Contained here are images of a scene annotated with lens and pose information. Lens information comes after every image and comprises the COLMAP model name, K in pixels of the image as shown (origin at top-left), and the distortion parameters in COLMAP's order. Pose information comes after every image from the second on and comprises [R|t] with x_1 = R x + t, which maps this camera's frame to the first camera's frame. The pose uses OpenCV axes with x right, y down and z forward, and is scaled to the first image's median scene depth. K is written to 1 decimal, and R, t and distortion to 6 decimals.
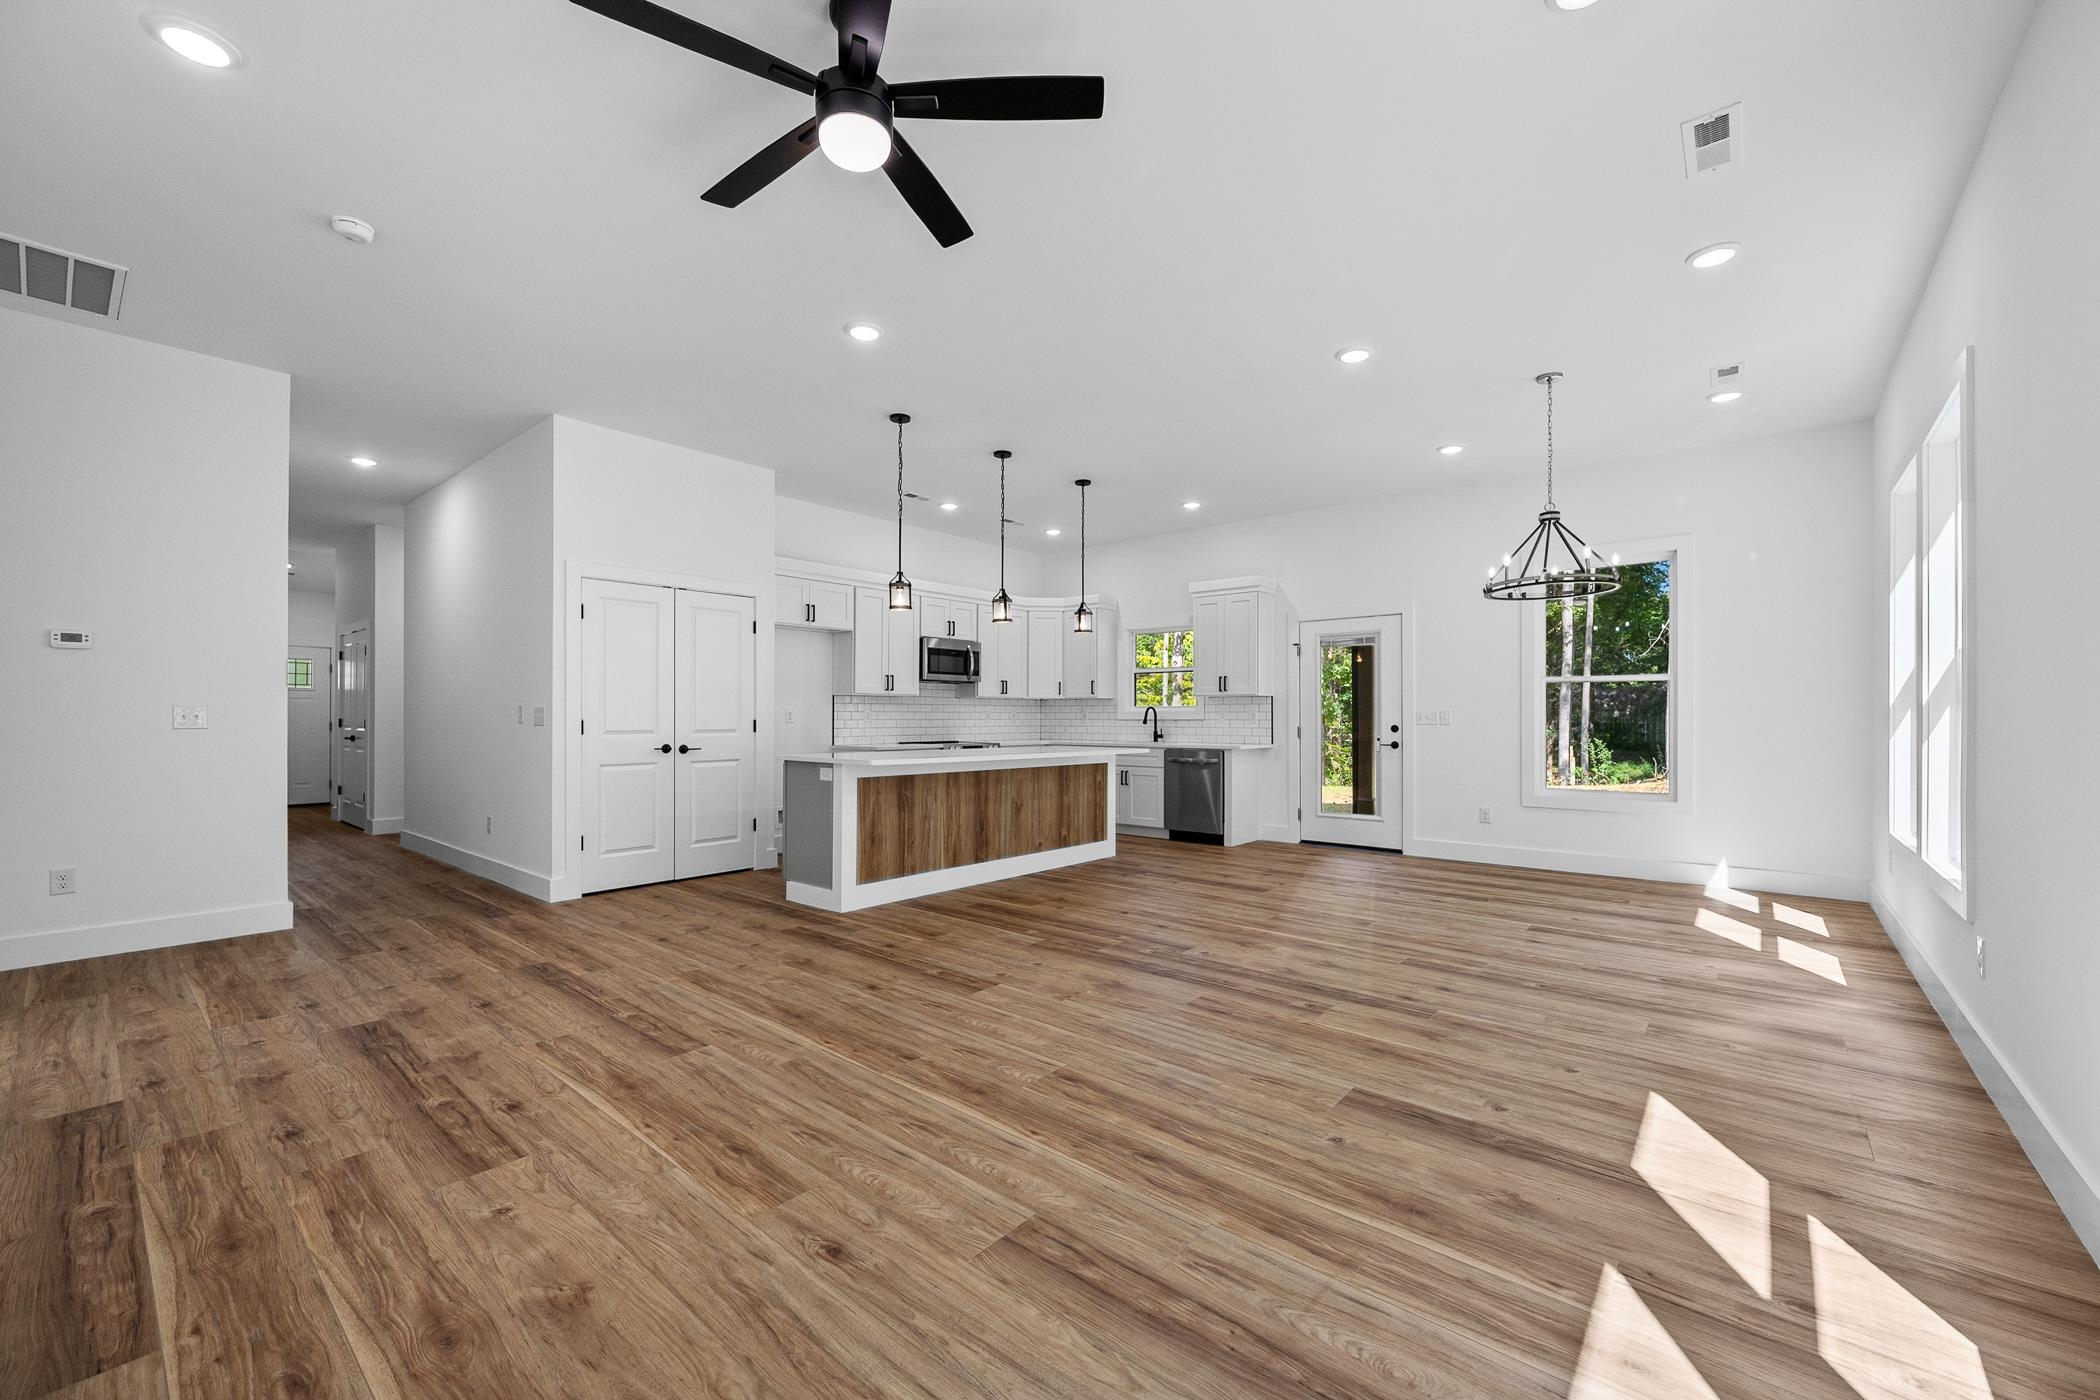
lens RADIAL K [[838.9, 0, 1049.0], [0, 838.9, 710.9], [0, 0, 1]] dist [-0.001342, -0.000172]
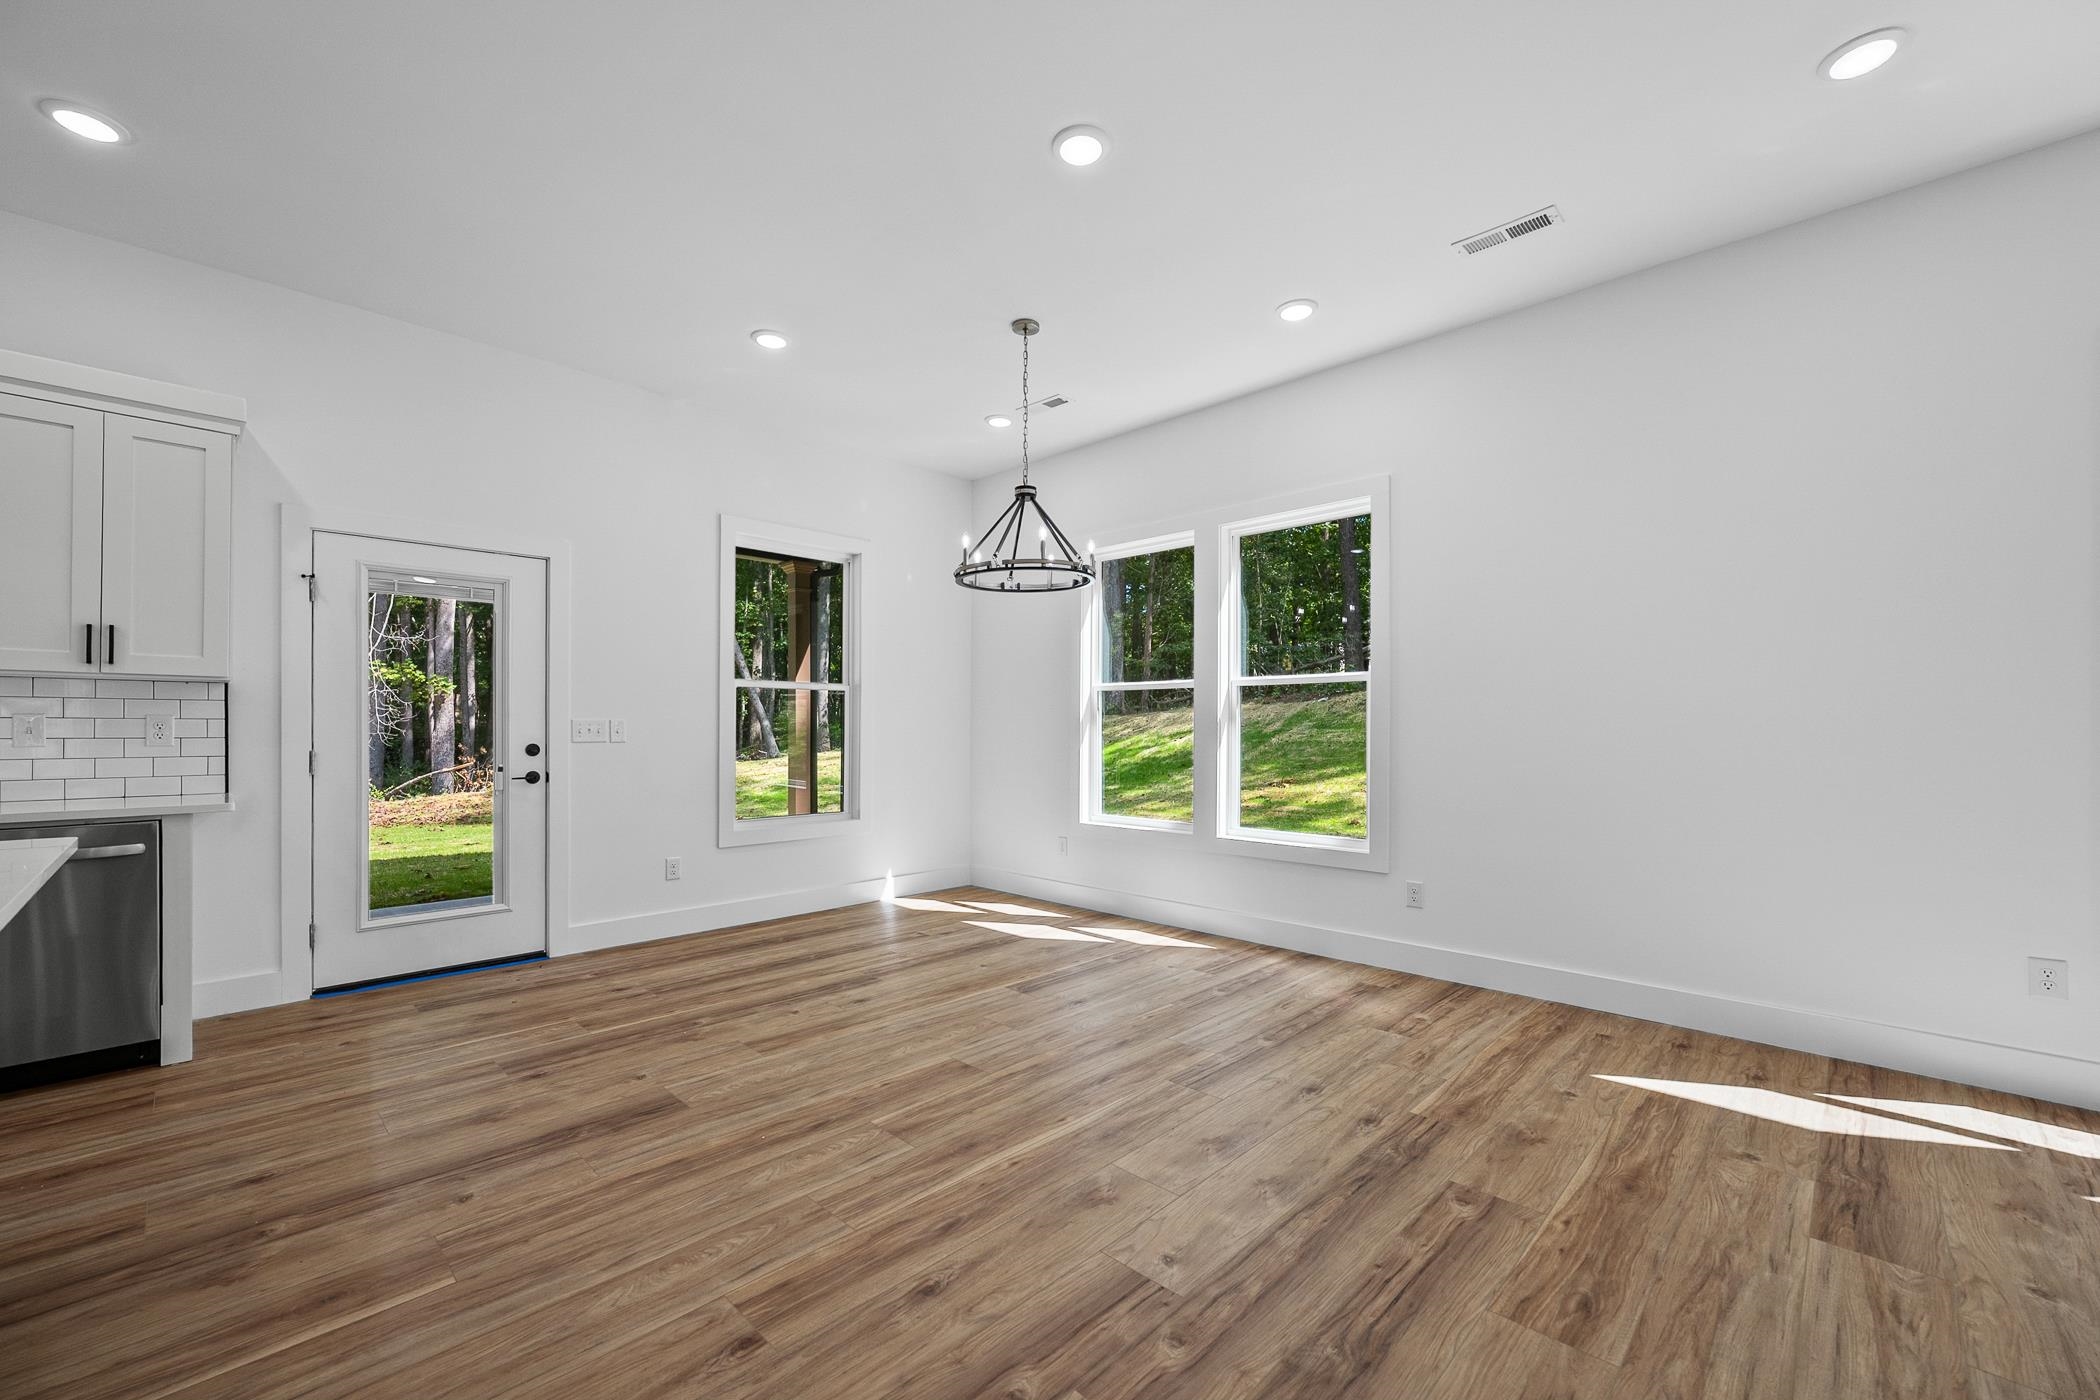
lens RADIAL K [[838.9, 0, 1042.4], [0, 838.9, 722.3], [0, 0, 1]] dist [-0.001342, -0.000172]
pose [[0.069694, 0.006828, 0.997545, -0.254395], [-0.008749, 0.999942, -0.006233, 0.003375], [-0.997530, -0.008293, 0.069749, 0.981360]]
